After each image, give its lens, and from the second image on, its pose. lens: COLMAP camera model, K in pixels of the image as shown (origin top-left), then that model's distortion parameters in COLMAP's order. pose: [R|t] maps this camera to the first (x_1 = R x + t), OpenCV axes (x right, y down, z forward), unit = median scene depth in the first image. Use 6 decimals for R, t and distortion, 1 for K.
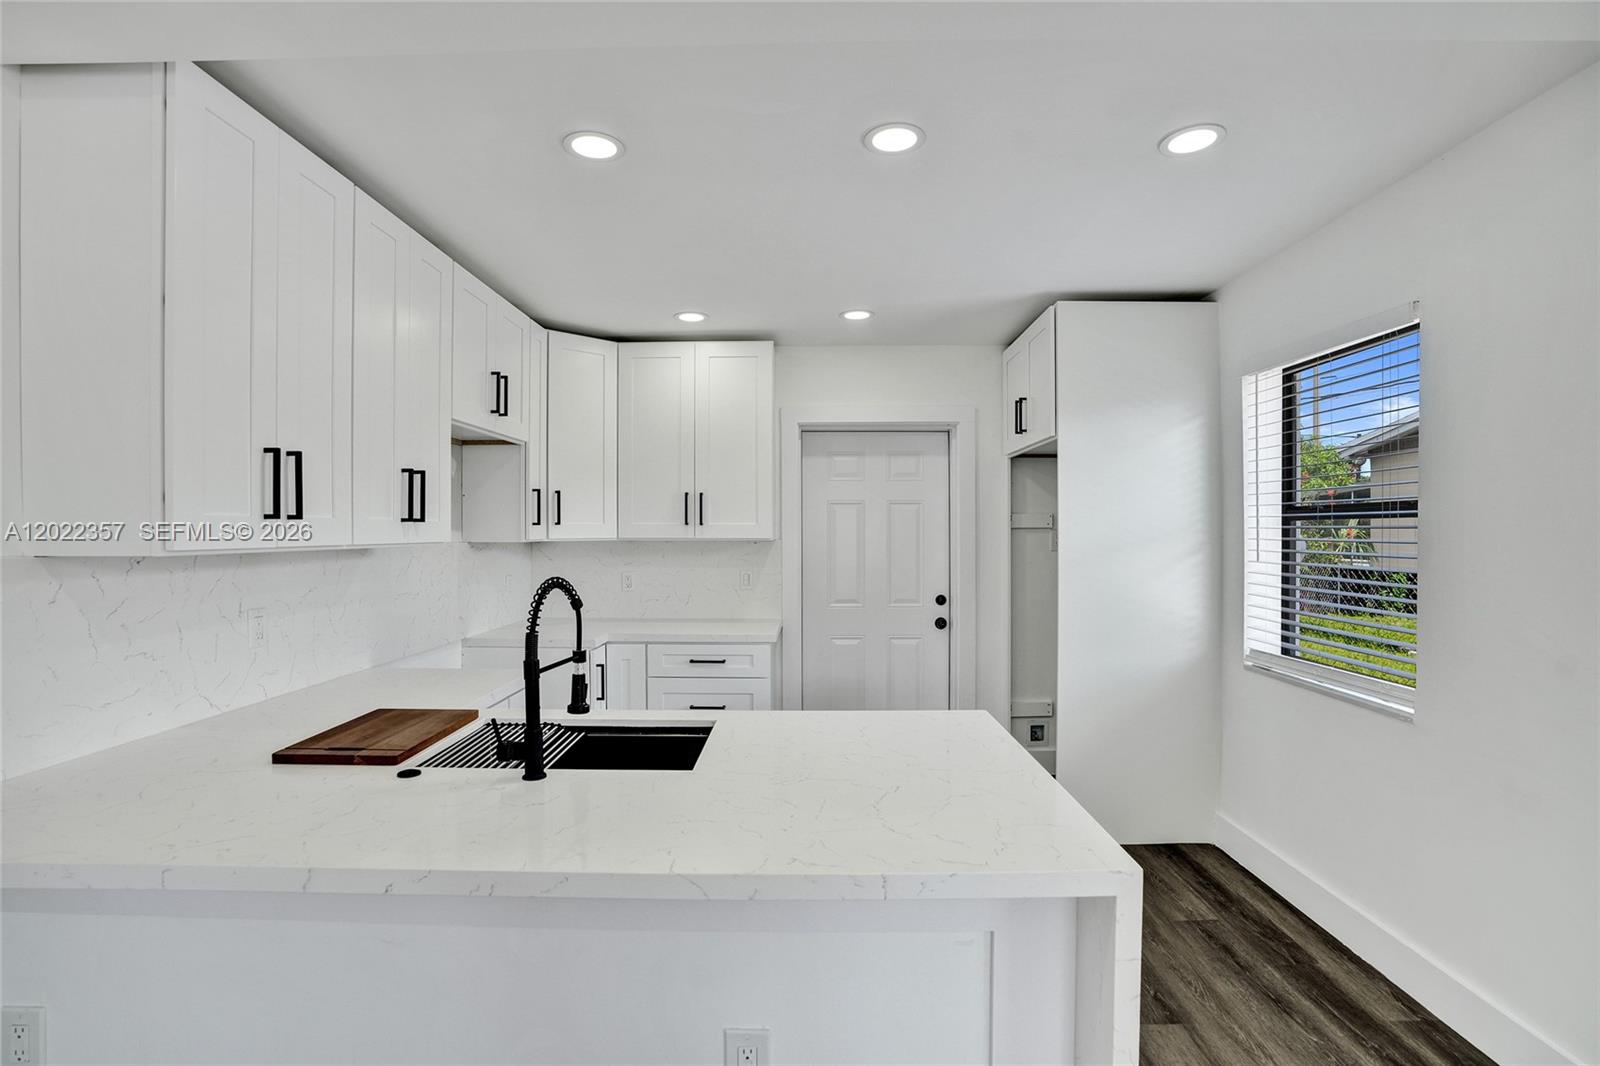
lens RADIAL K [[746.5, 0, 805.6], [0, 746.5, 532.6], [0, 0, 1]] dist [-0.073310, 0.028854]
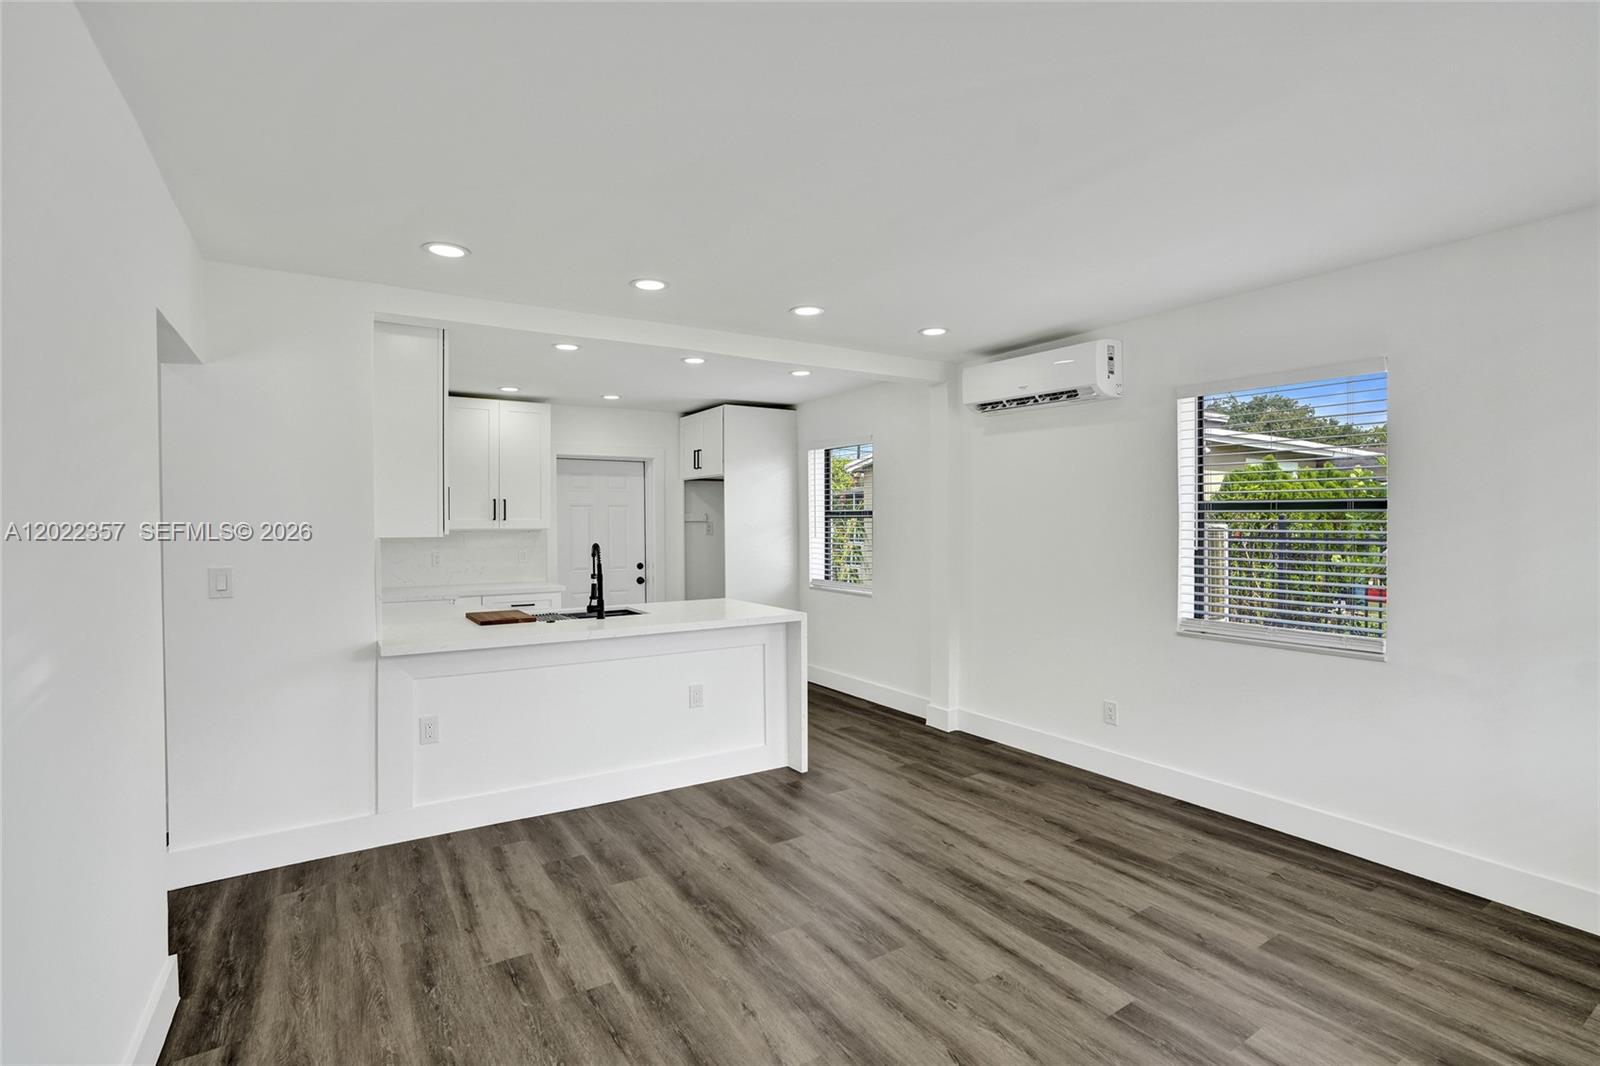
lens RADIAL K [[747.3, 0, 810.4], [0, 747.3, 527.6], [0, 0, 1]] dist [-0.053462, 0.029701]
pose [[0.828958, -0.006258, 0.559276, -0.612749], [0.003010, 0.999973, 0.006727, -0.004316], [-0.559303, -0.003893, 0.828954, -0.806768]]
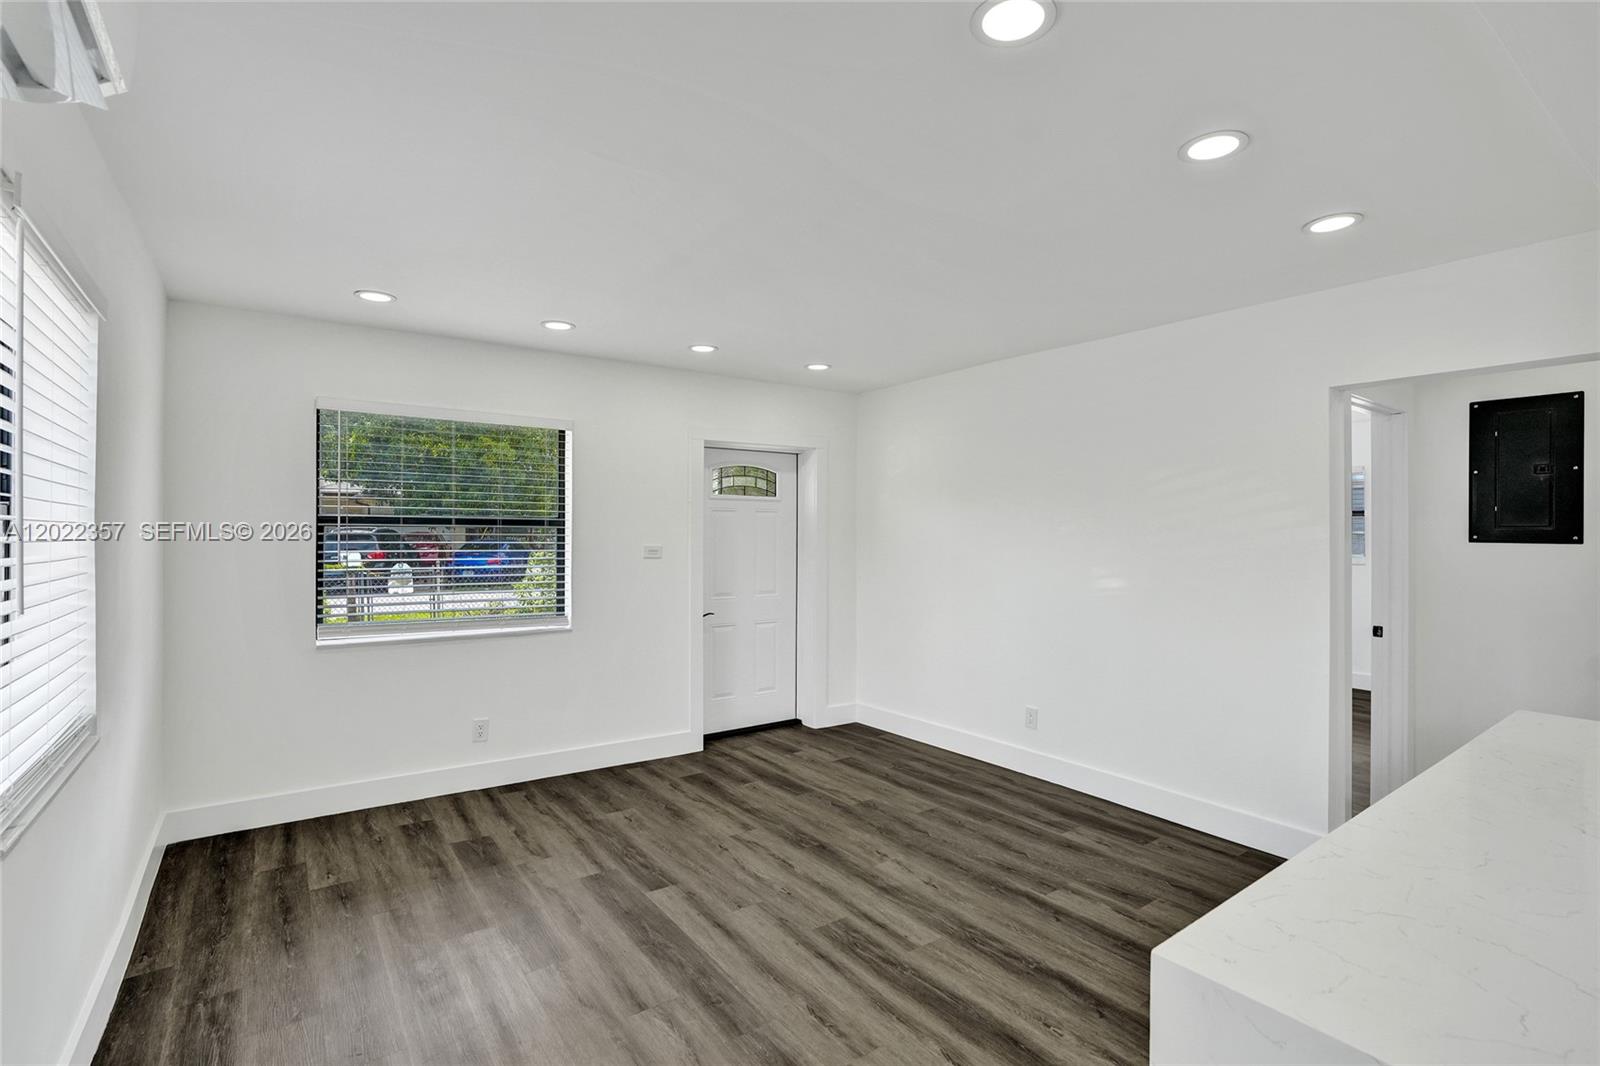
lens RADIAL K [[756.1, 0, 805.4], [0, 756.1, 526.8], [0, 0, 1]] dist [-0.052599, 0.029668]
pose [[-0.802440, -0.002560, -0.596727, 0.474667], [-0.003490, 0.999994, 0.000404, -0.016350], [0.596722, 0.002407, -0.802444, 0.525731]]
